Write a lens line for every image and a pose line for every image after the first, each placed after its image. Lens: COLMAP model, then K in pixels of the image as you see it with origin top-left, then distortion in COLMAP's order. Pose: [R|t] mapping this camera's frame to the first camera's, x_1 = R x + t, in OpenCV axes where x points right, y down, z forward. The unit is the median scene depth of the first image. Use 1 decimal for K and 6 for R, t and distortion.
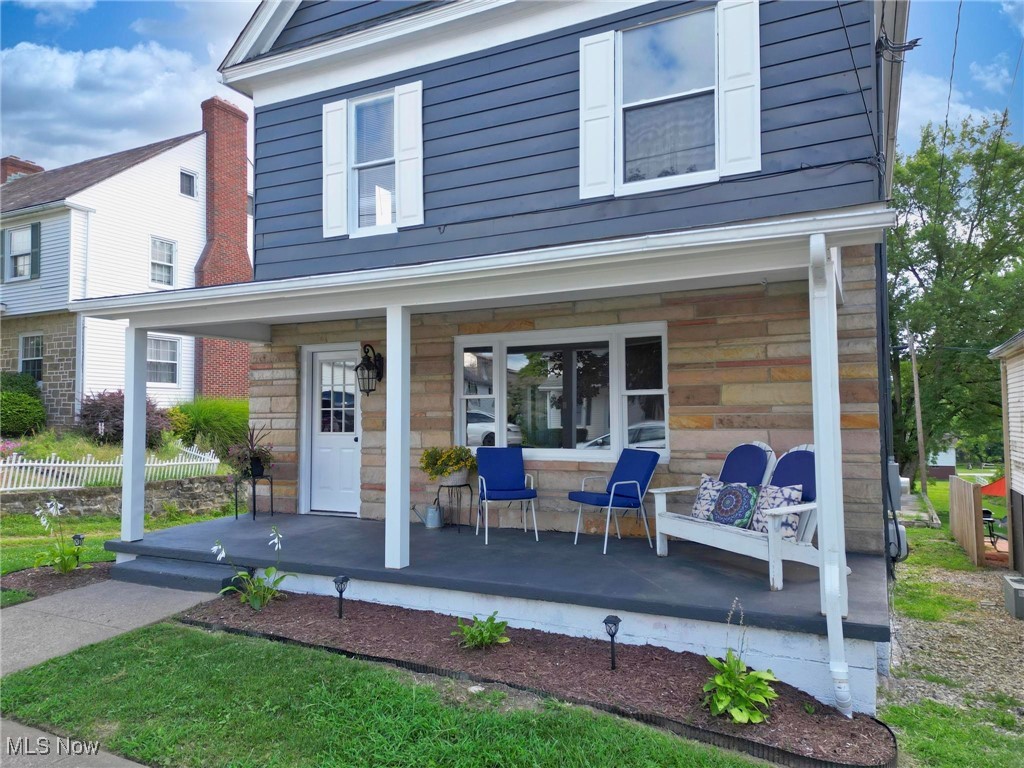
lens RADIAL K [[717.8, 0, 512.0], [0, 717.8, 384.0], [0, 0, 1]] dist [0.084678, -0.097990]
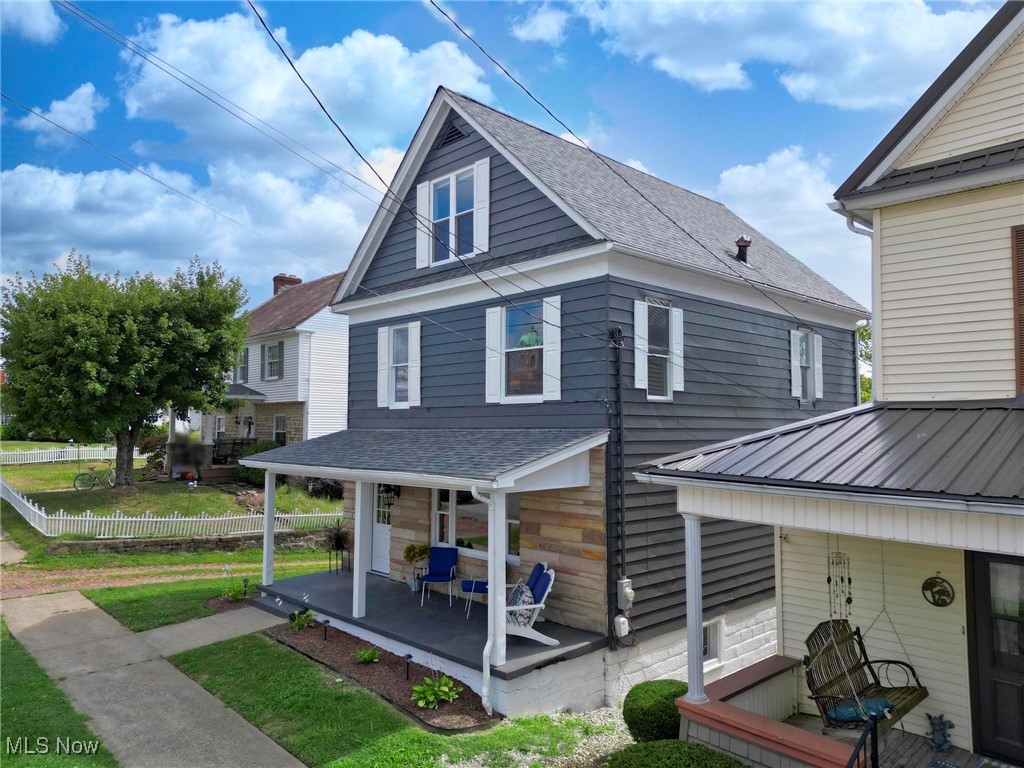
lens RADIAL K [[717.8, 0, 512.0], [0, 717.8, 384.0], [0, 0, 1]] dist [0.084678, -0.097990]
pose [[0.941681, -0.011983, -0.336293, 0.772349], [0.006828, 0.999840, -0.016506, -0.291587], [0.336437, 0.013247, 0.941613, -0.611124]]
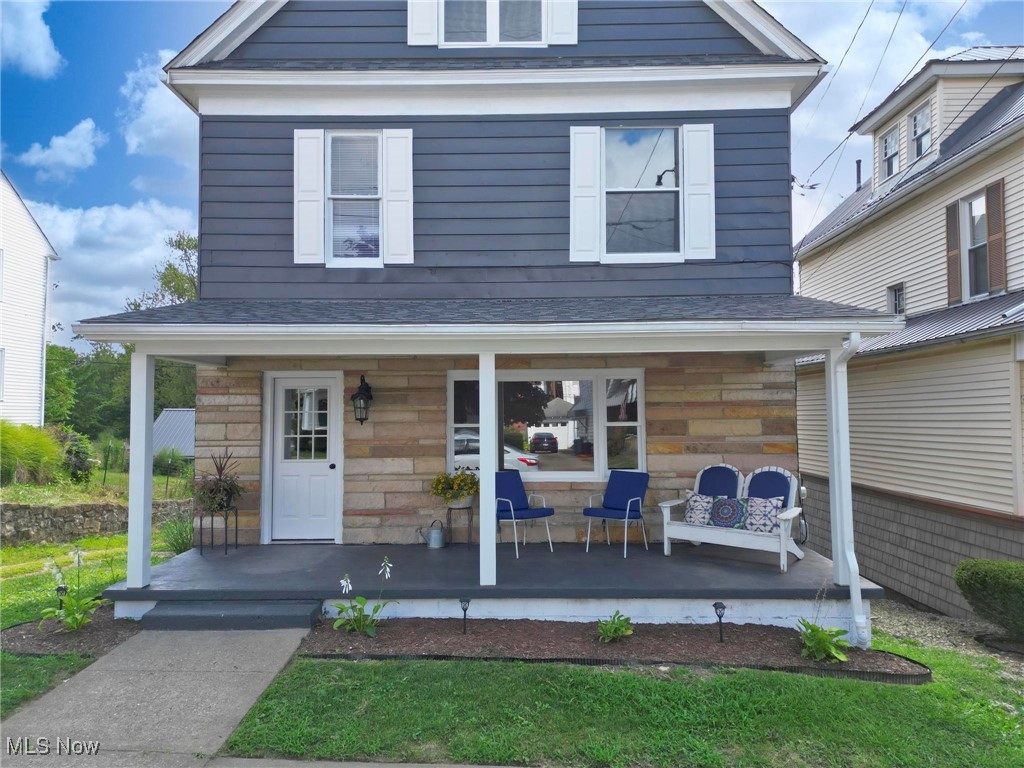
lens RADIAL K [[717.8, 0, 512.0], [0, 717.8, 384.0], [0, 0, 1]] dist [0.084678, -0.097990]
pose [[0.900126, 0.021798, 0.435084, -0.540604], [-0.020175, 0.999762, -0.008349, -0.044421], [-0.435162, -0.001263, 0.900351, -0.029920]]
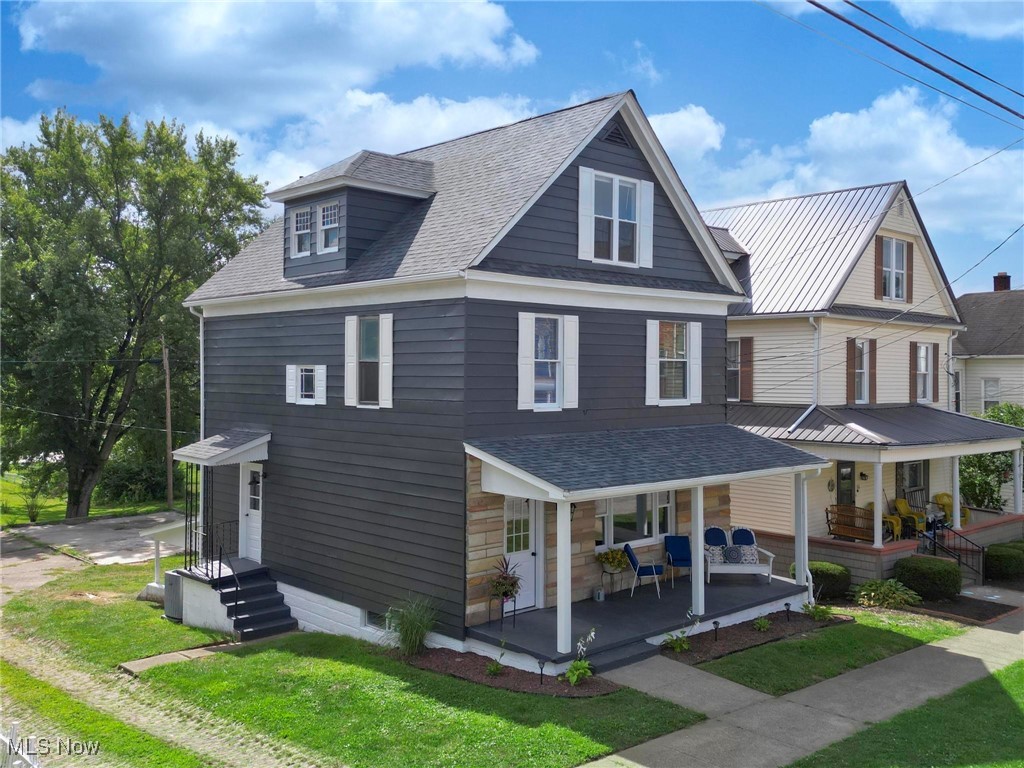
lens RADIAL K [[948.3, 0, 543.7], [0, 948.3, 351.7], [0, 0, 1]] dist [0.148264, -0.273965]
pose [[0.327423, 0.027249, 0.944485, -2.505754], [-0.050391, 0.998665, -0.011343, -0.378705], [-0.943533, -0.043880, 0.328359, 0.477266]]
